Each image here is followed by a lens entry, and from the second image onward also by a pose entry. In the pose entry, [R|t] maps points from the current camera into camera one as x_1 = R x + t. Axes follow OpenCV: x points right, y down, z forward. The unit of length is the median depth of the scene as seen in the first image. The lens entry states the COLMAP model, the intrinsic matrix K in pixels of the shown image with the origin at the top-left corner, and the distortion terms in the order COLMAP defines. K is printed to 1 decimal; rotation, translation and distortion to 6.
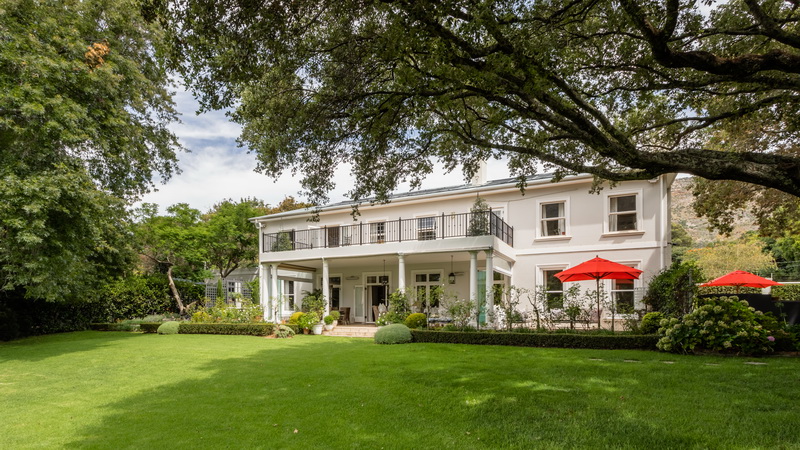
lens RADIAL K [[421.9, 0, 385.5], [0, 421.9, 226.3], [0, 0, 1]] dist [-0.001494, -0.000089]
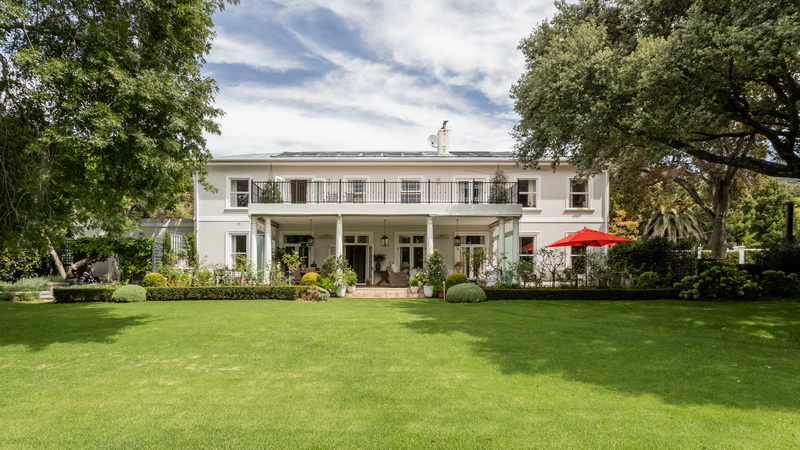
lens RADIAL K [[421.9, 0, 385.5], [0, 421.9, 226.3], [0, 0, 1]] dist [-0.001494, -0.000089]
pose [[0.895213, 0.048341, 0.443008, -0.474947], [-0.084100, 0.994563, 0.061419, 0.036118], [-0.437630, -0.092240, 0.894411, 0.135092]]
